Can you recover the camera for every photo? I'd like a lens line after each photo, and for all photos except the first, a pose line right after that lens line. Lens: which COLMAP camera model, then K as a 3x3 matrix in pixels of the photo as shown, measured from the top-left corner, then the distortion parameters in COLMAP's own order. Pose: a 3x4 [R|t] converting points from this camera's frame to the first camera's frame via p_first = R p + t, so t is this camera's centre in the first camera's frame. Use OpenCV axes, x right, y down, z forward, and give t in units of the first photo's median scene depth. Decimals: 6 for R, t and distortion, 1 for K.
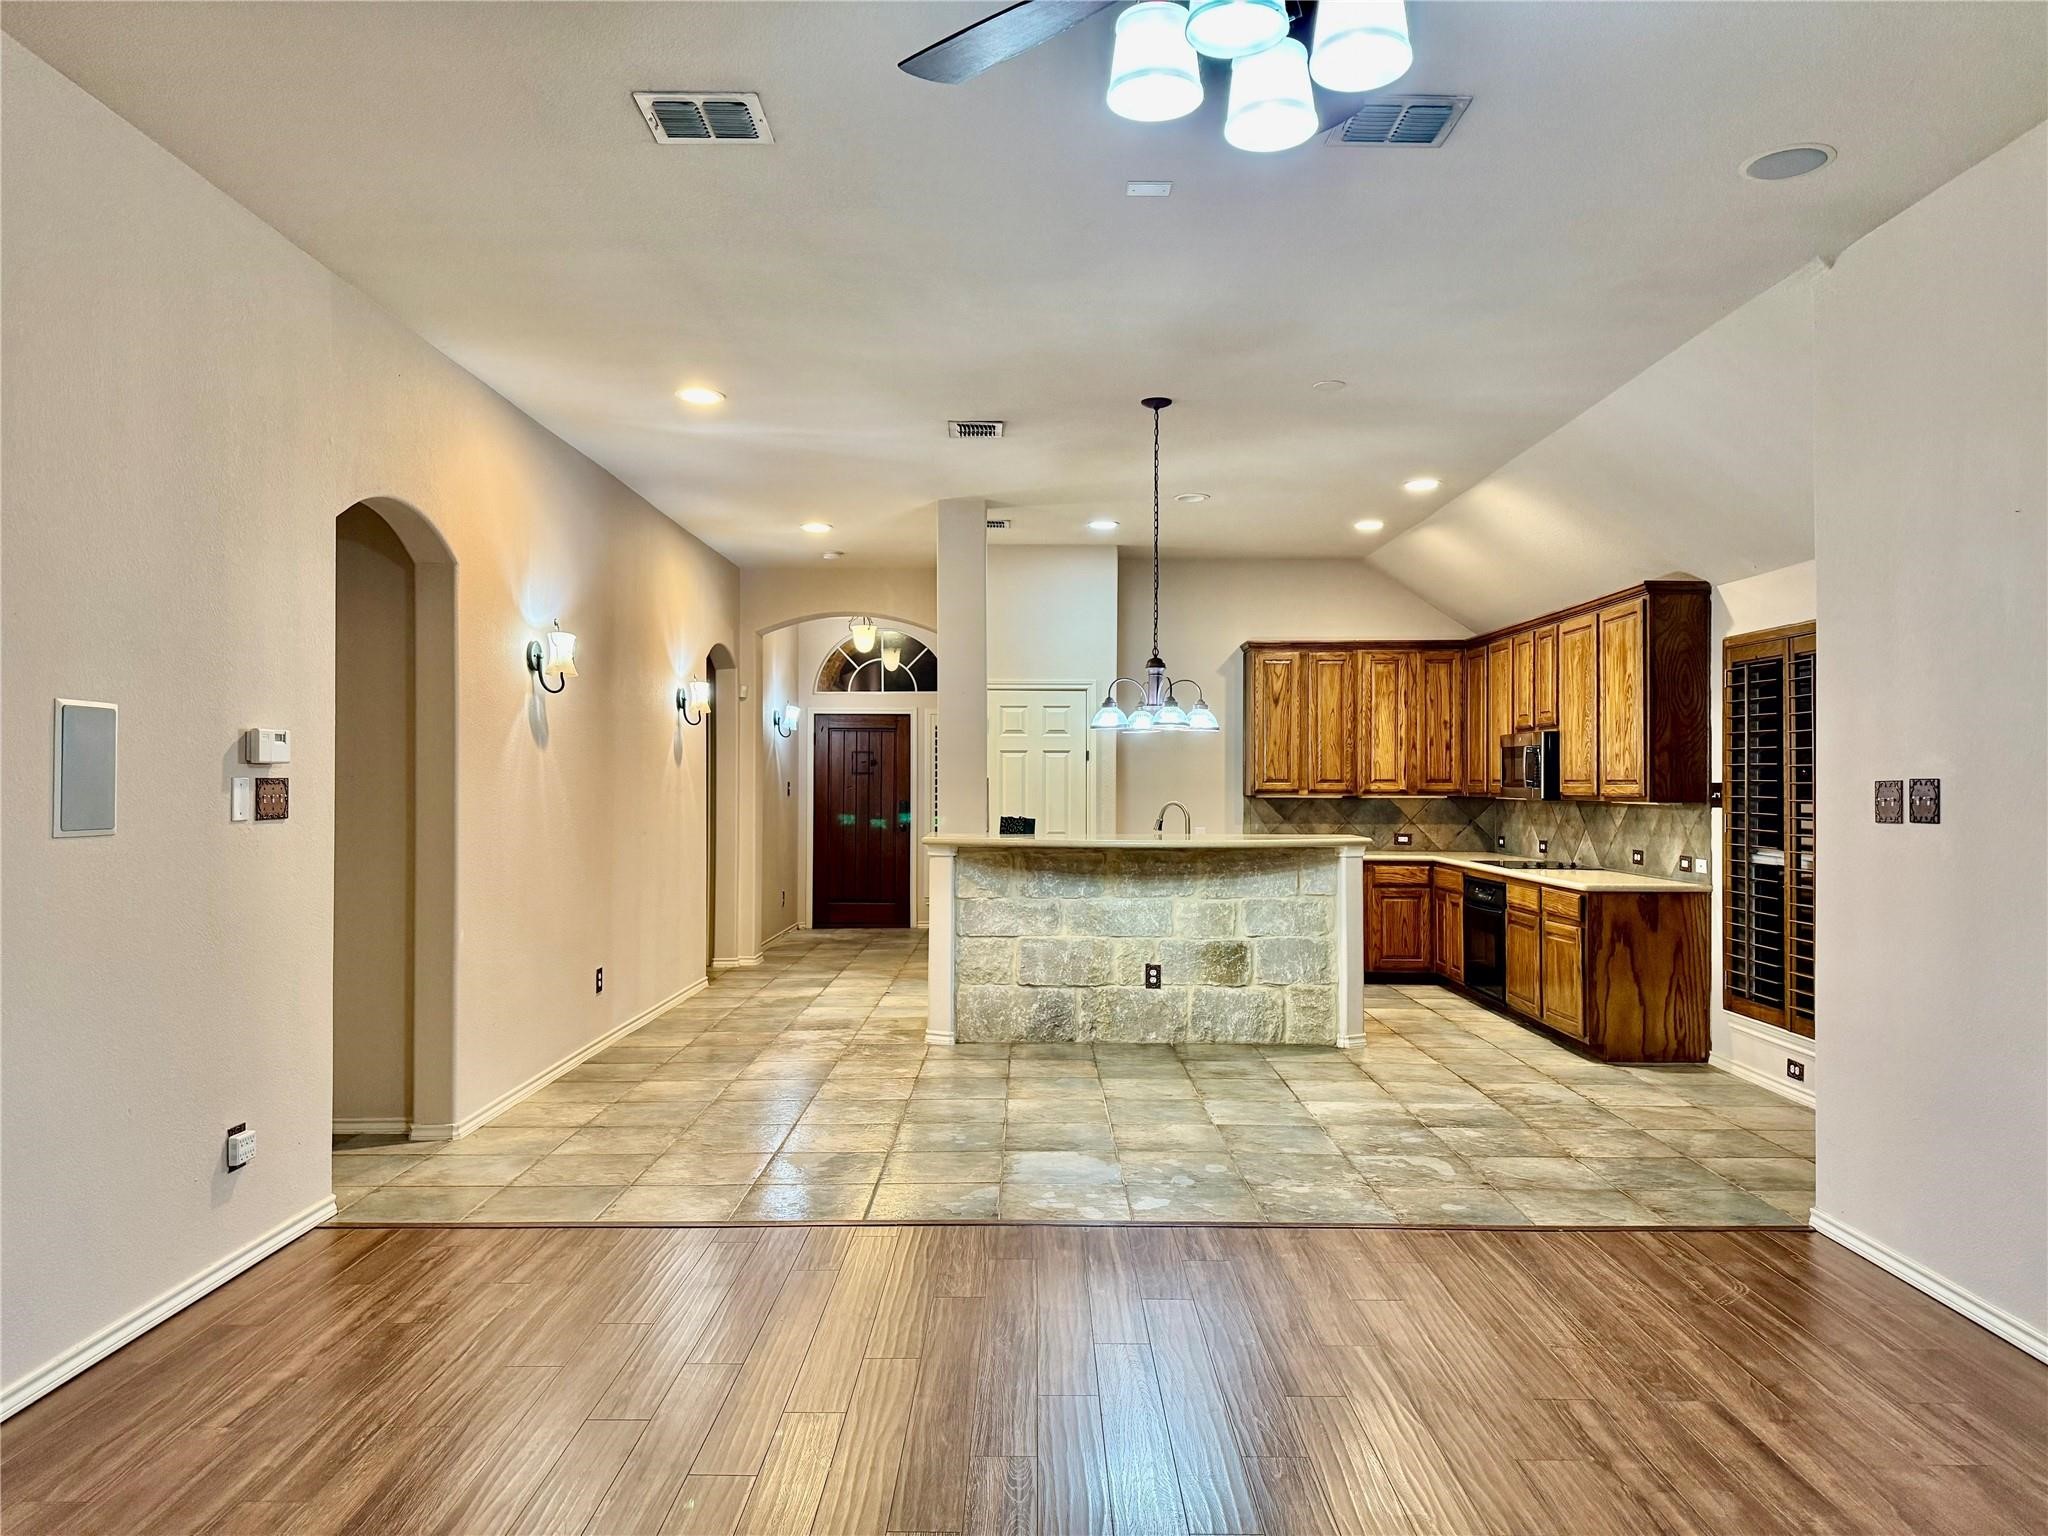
lens RADIAL K [[1419.7, 0, 1031.4], [0, 1419.7, 778.8], [0, 0, 1]] dist [0.094908, -0.113396]
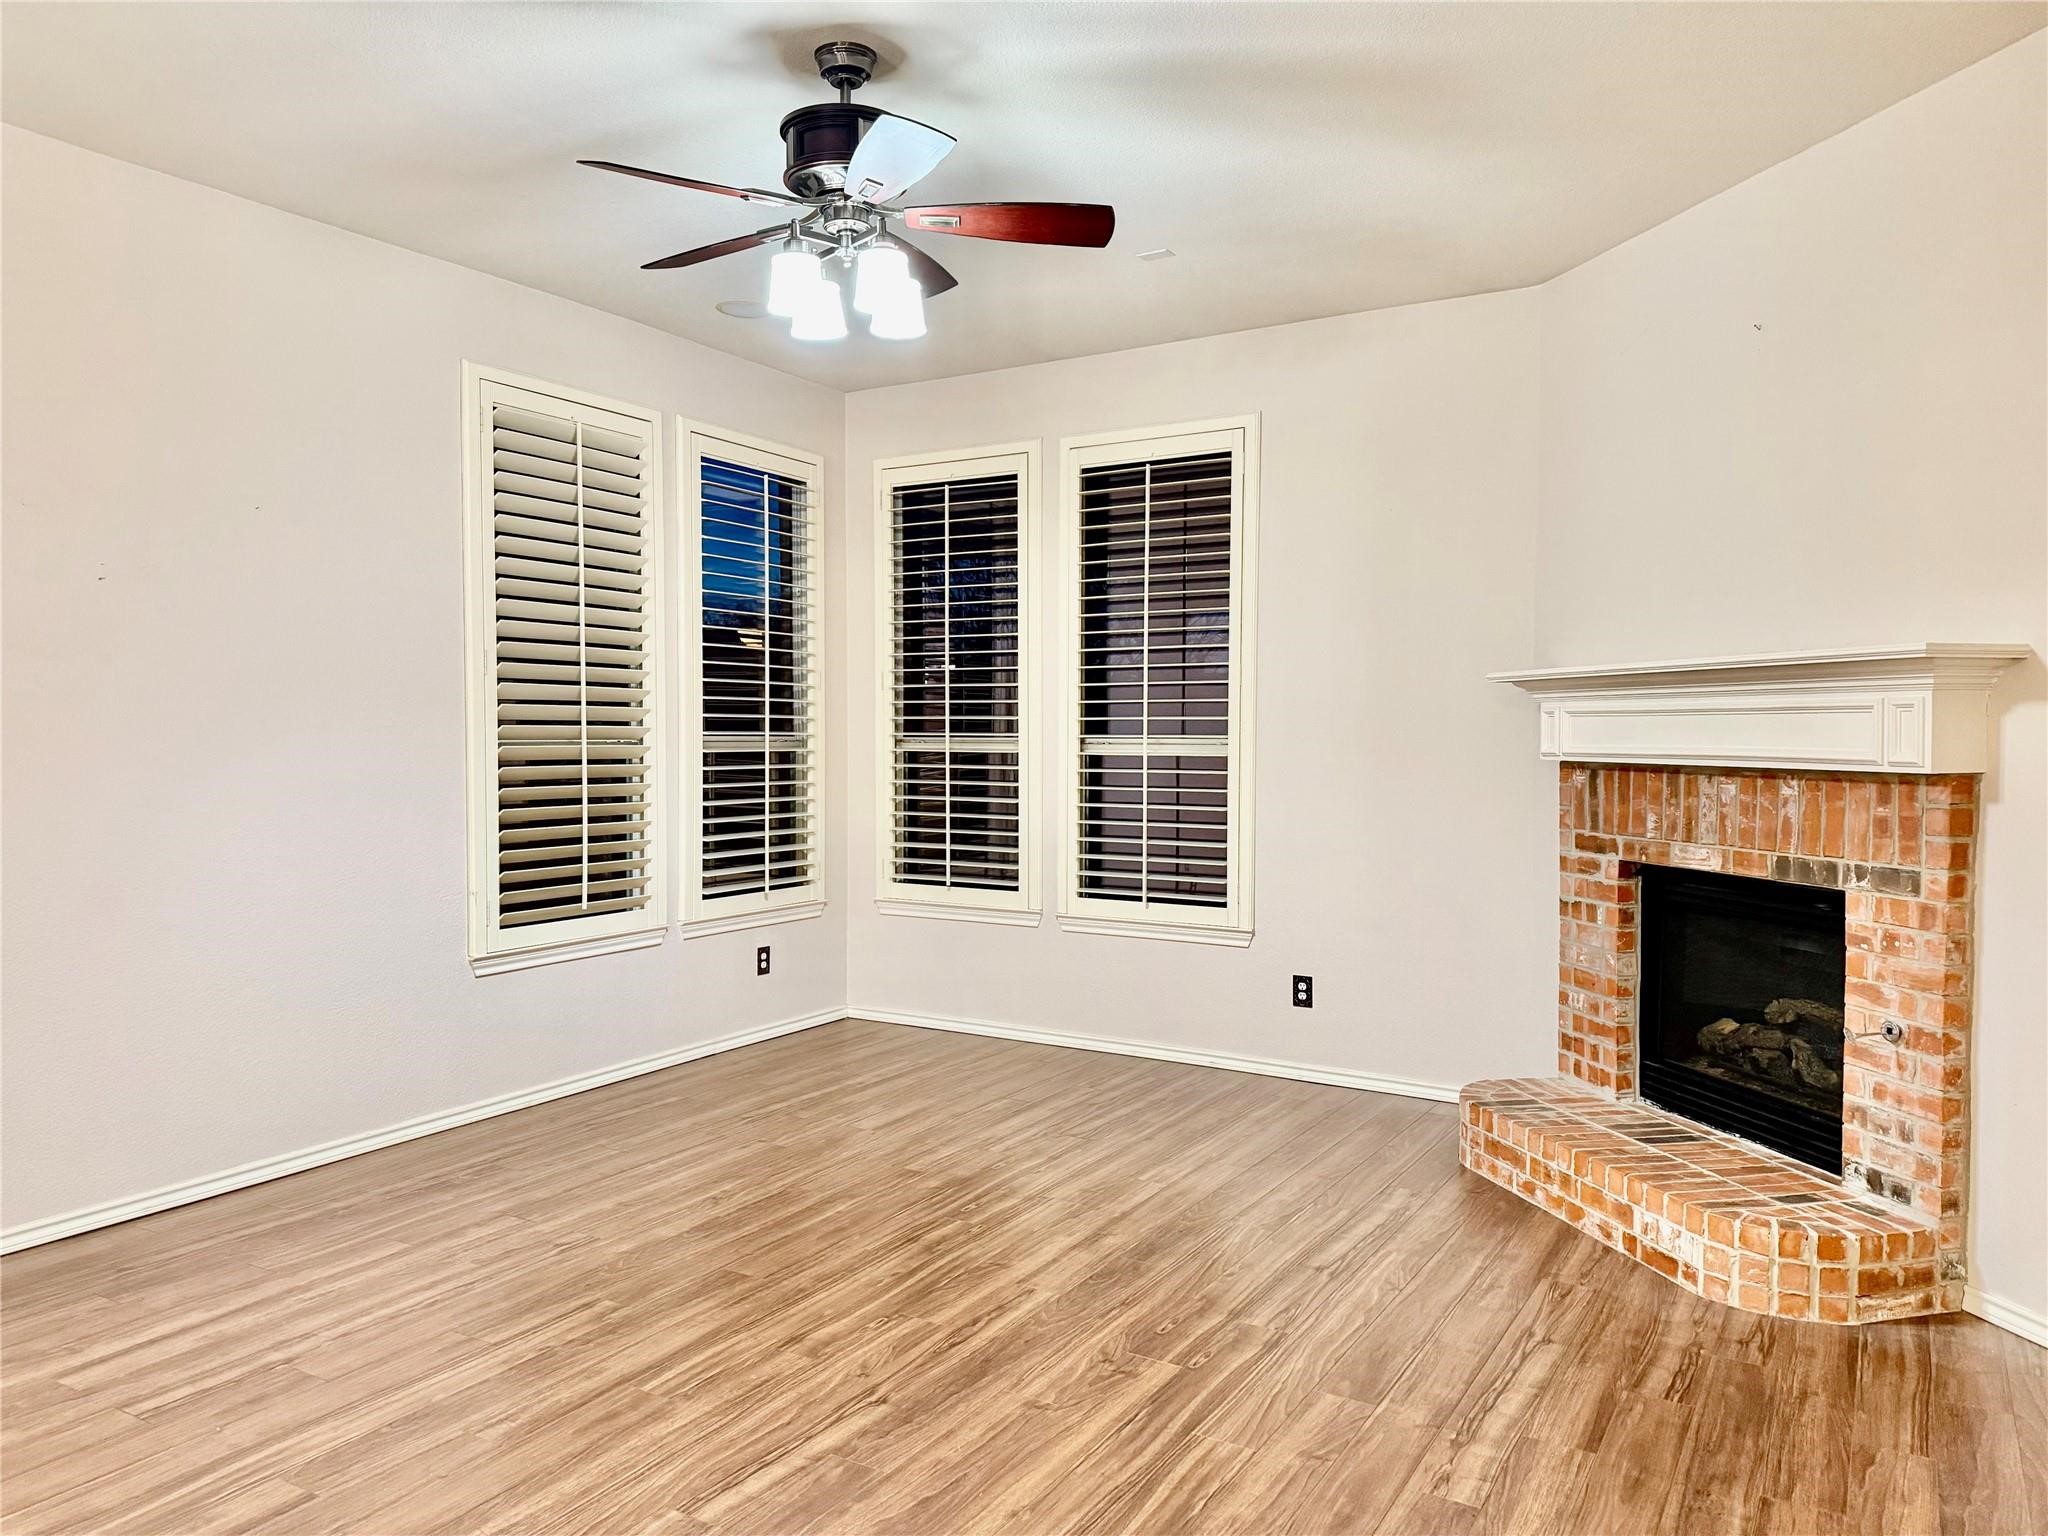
lens RADIAL K [[1419.7, 0, 1031.4], [0, 1419.7, 778.8], [0, 0, 1]] dist [0.094908, -0.113396]
pose [[-0.861427, -0.018575, 0.507542, -0.587698], [-0.004714, 0.999580, 0.028581, 0.004296], [-0.507860, 0.022228, -0.861153, 1.538586]]
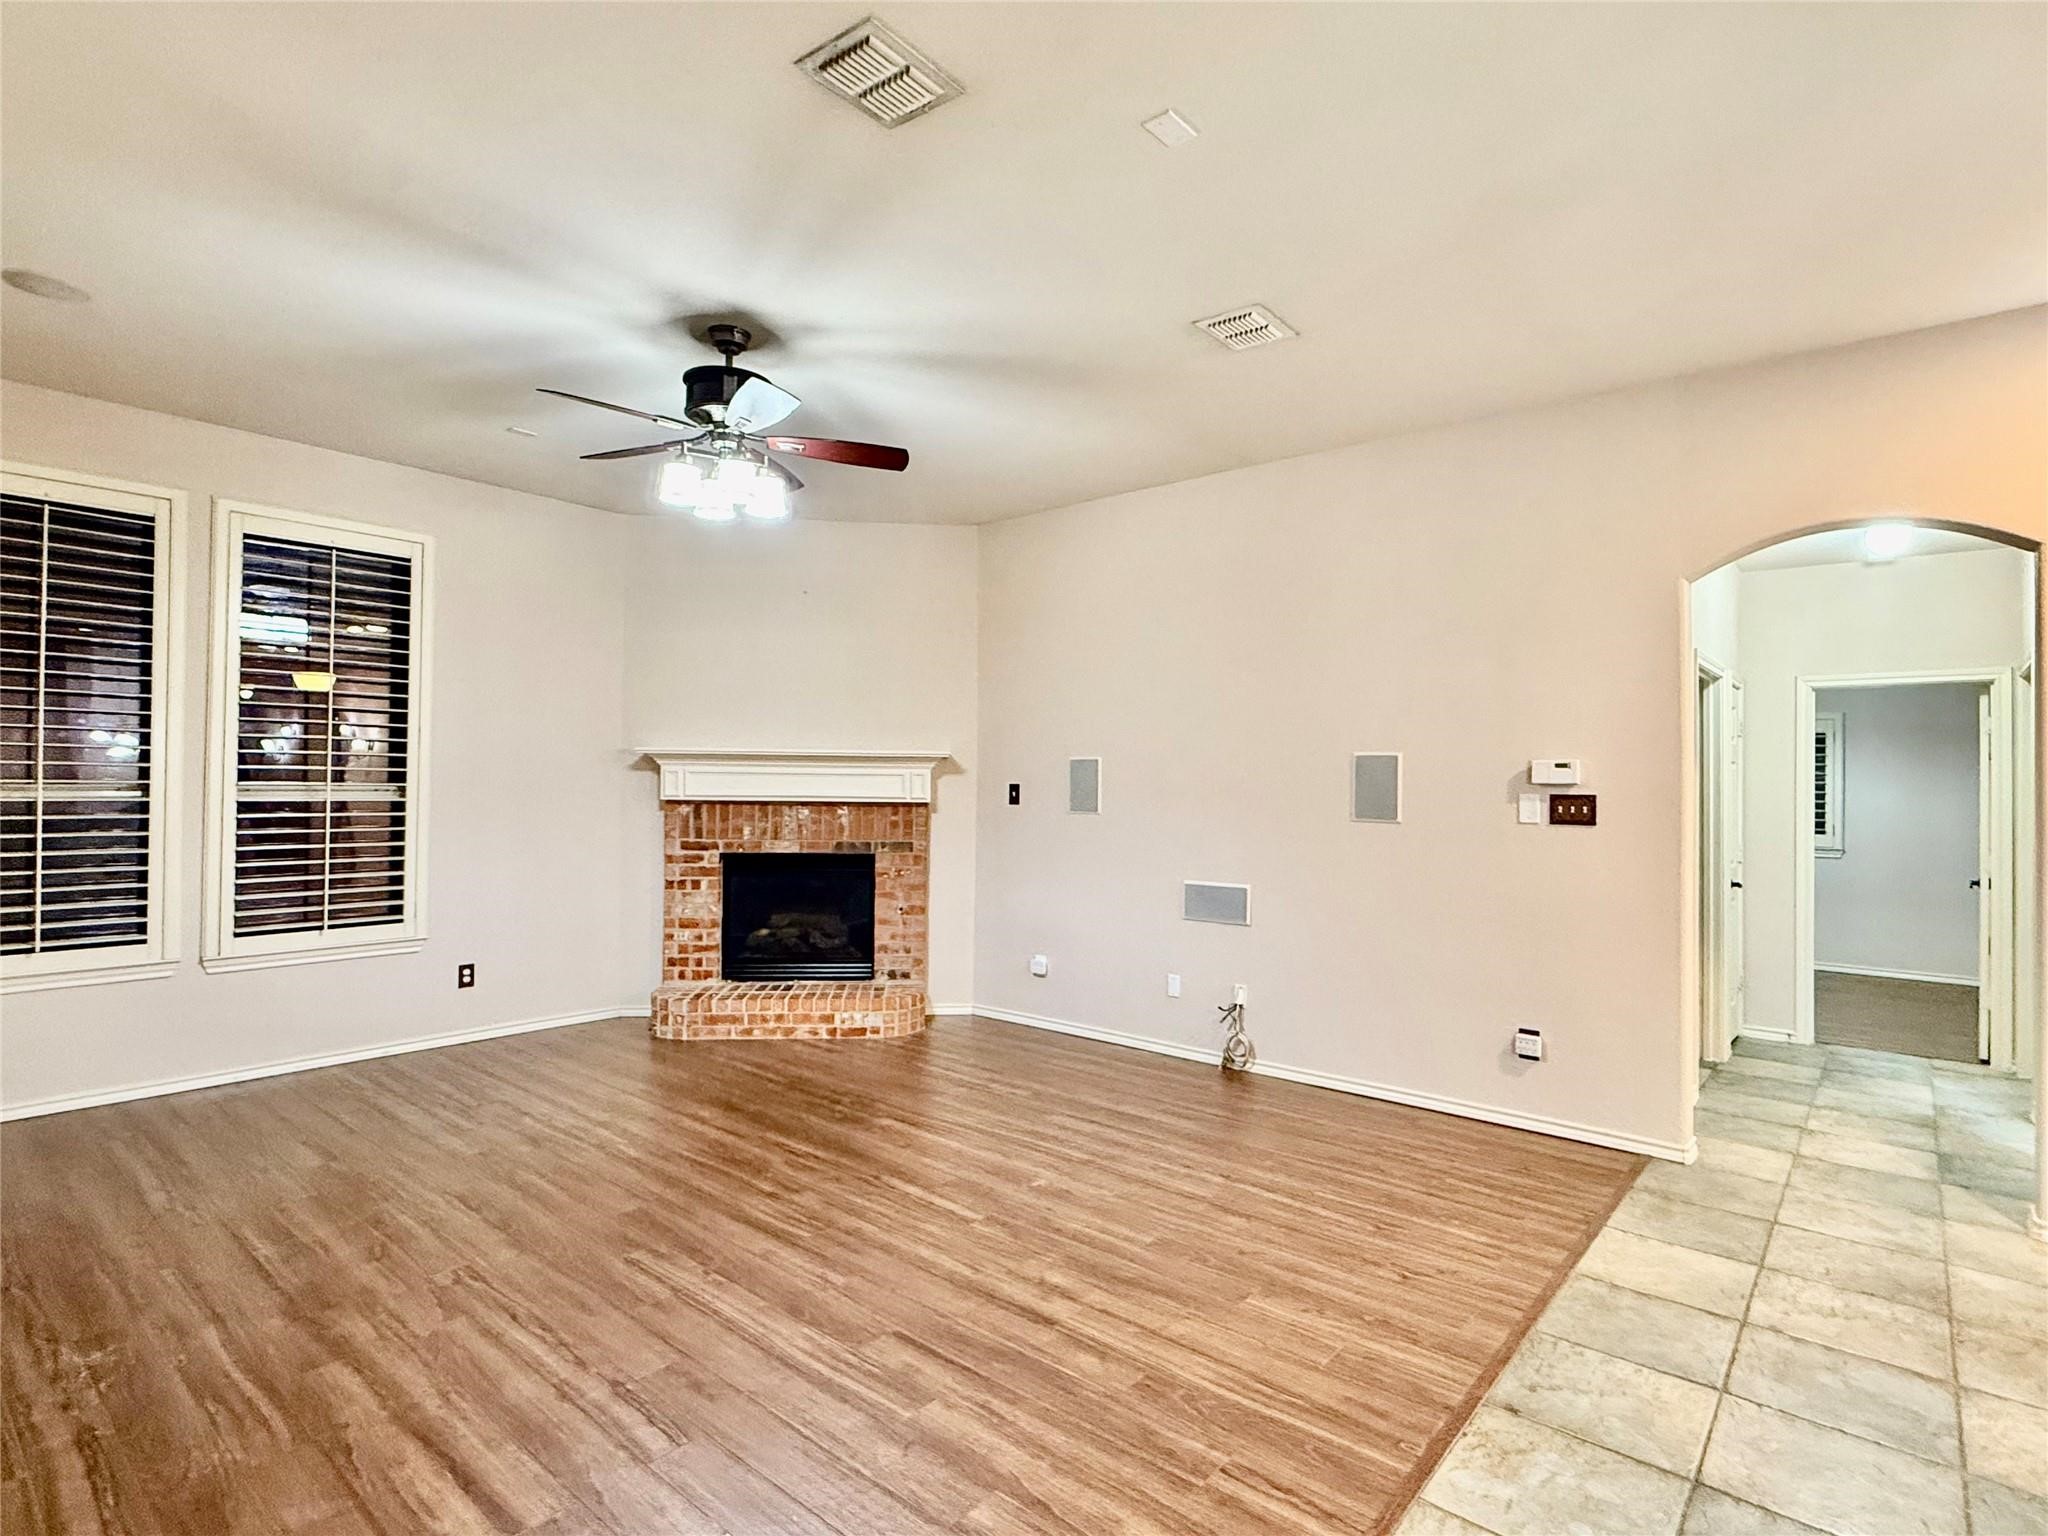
lens RADIAL K [[1041.4, 0, 1024.0], [0, 1041.4, 768.0], [0, 0, 1]] dist [0.031488, 0.000051]
pose [[-0.646970, -0.018372, -0.762294, 0.785163], [-0.008499, 0.999821, -0.016884, -0.005276], [0.762468, -0.004444, -0.647011, 1.682787]]
